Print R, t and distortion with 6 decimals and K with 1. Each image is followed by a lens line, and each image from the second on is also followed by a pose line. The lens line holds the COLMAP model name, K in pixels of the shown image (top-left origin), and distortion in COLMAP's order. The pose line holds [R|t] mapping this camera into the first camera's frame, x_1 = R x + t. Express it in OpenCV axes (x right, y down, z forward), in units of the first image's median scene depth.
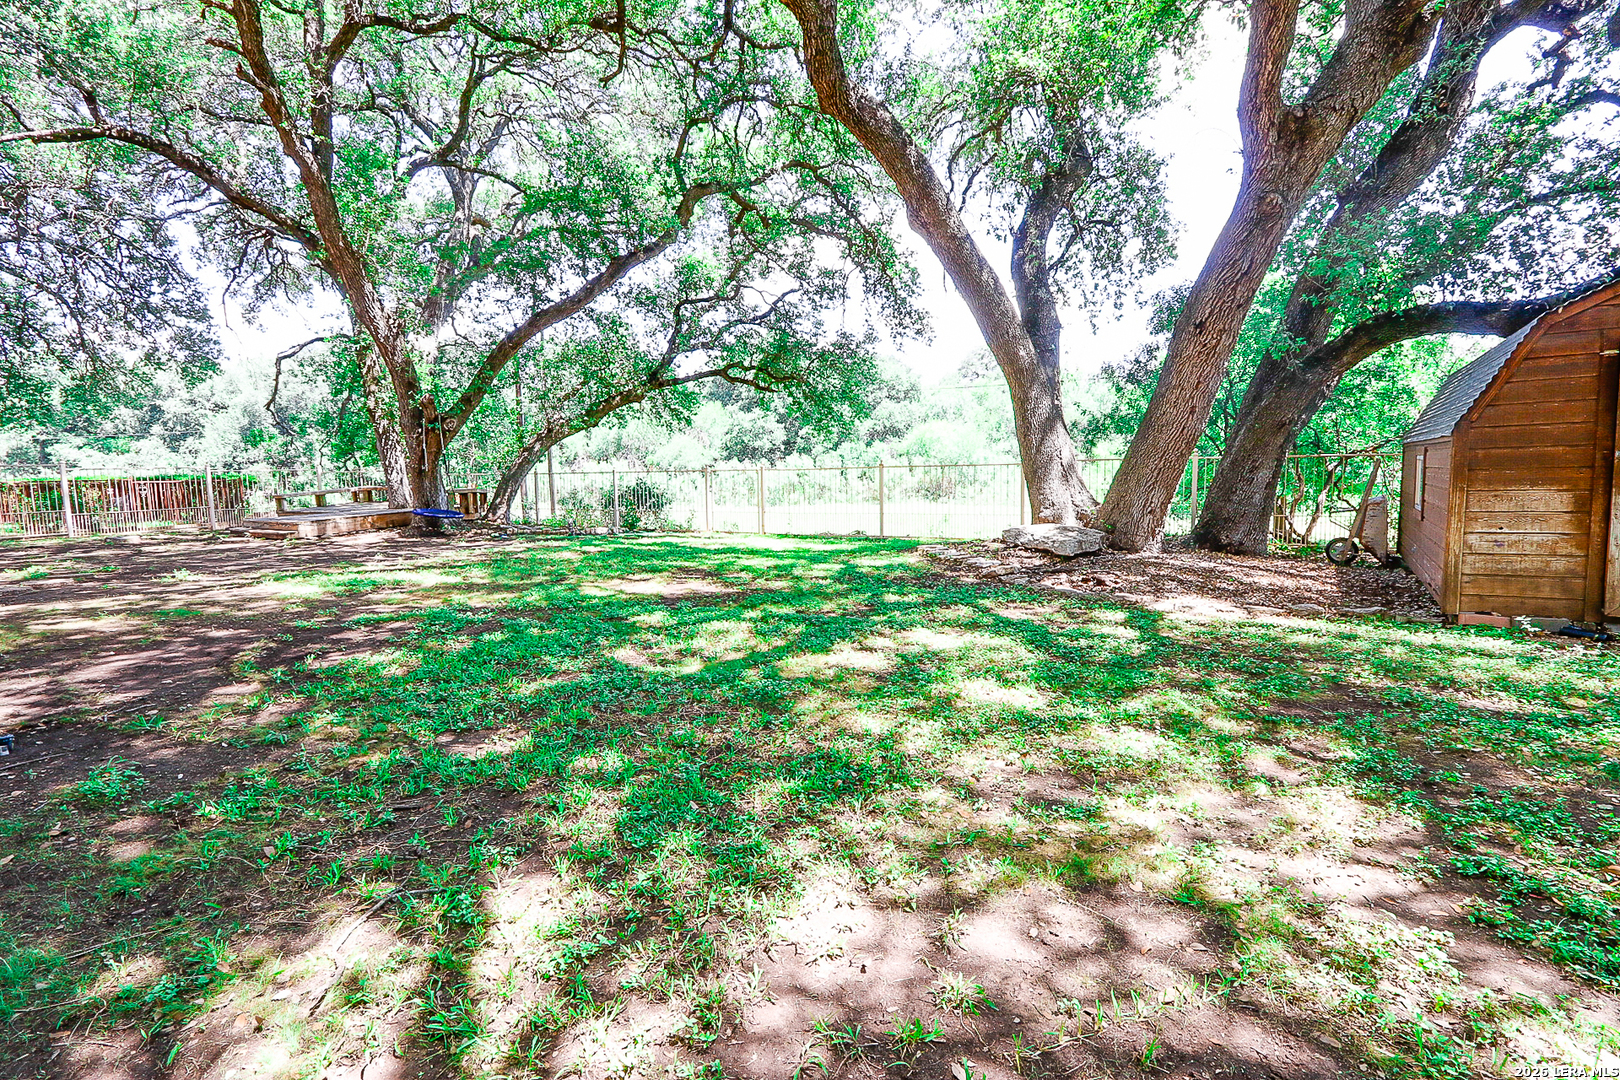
lens RADIAL K [[750.2, 0, 805.6], [0, 750.2, 554.4], [0, 0, 1]] dist [-0.014858, 0.001492]
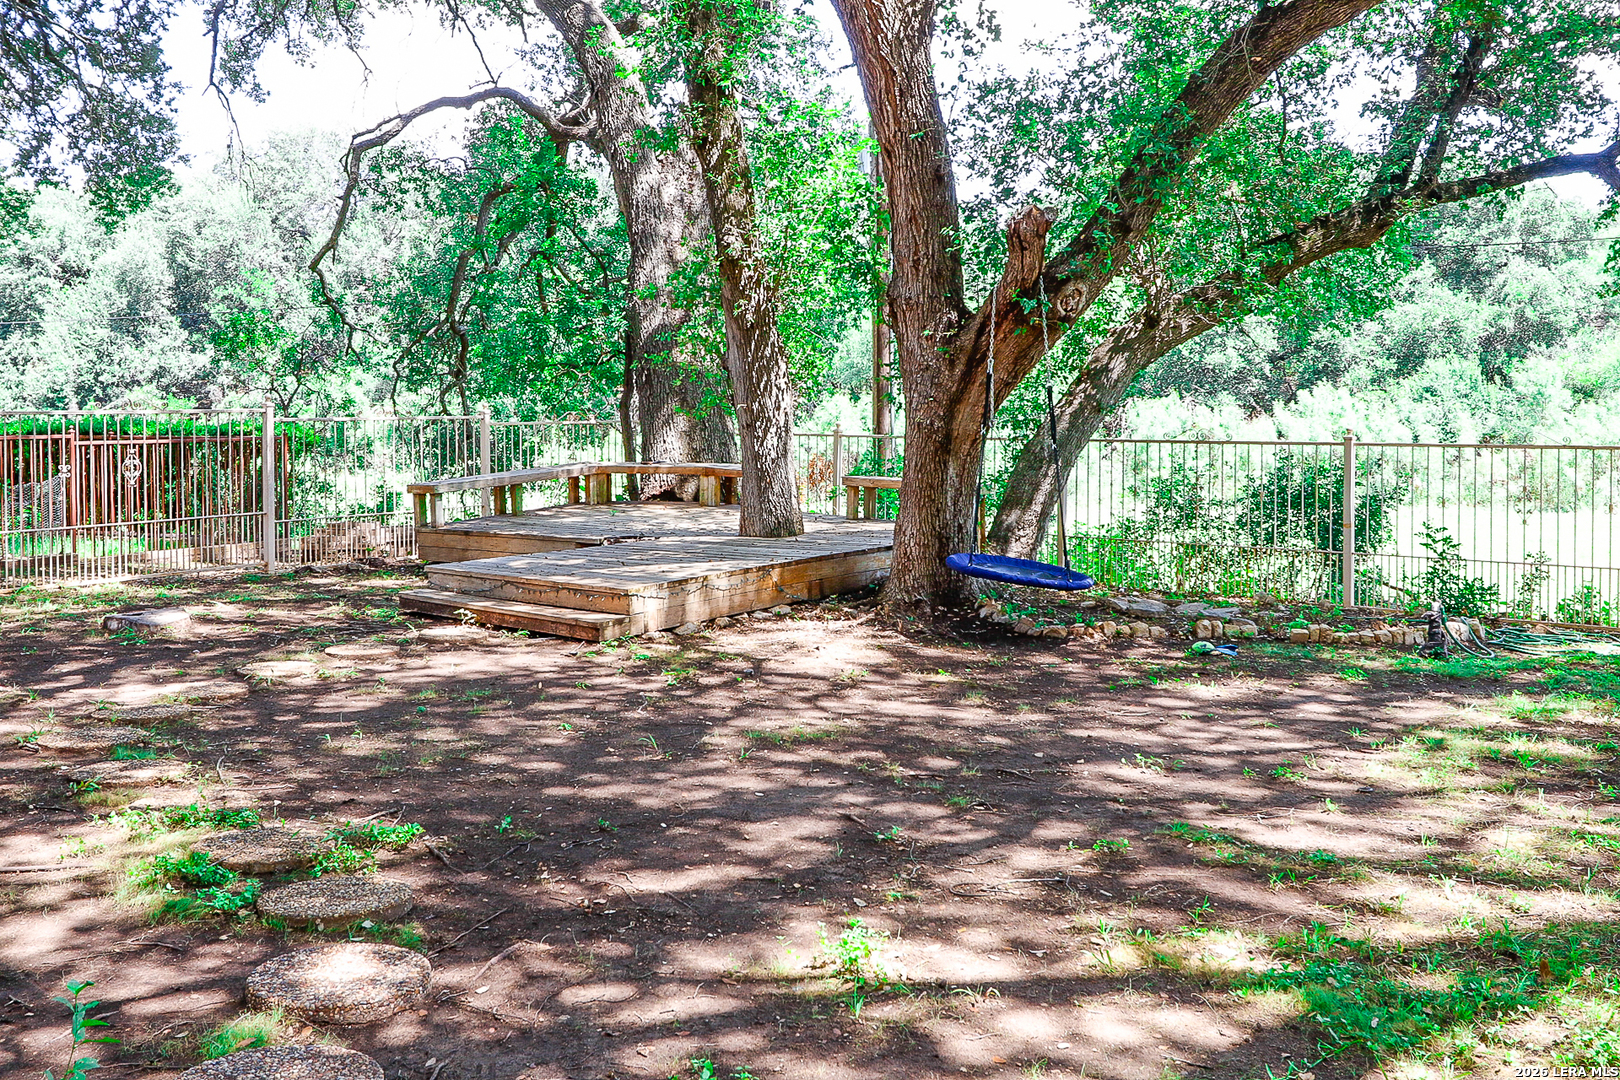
lens RADIAL K [[1497.2, 0, 809.2], [0, 1497.2, 458.1], [0, 0, 1]] dist [-0.000149, 0.000940]
pose [[0.987208, 0.020465, -0.158118, -0.415323], [-0.032728, 0.996620, -0.075347, -0.044458], [0.156041, 0.079558, 0.984541, 0.292981]]
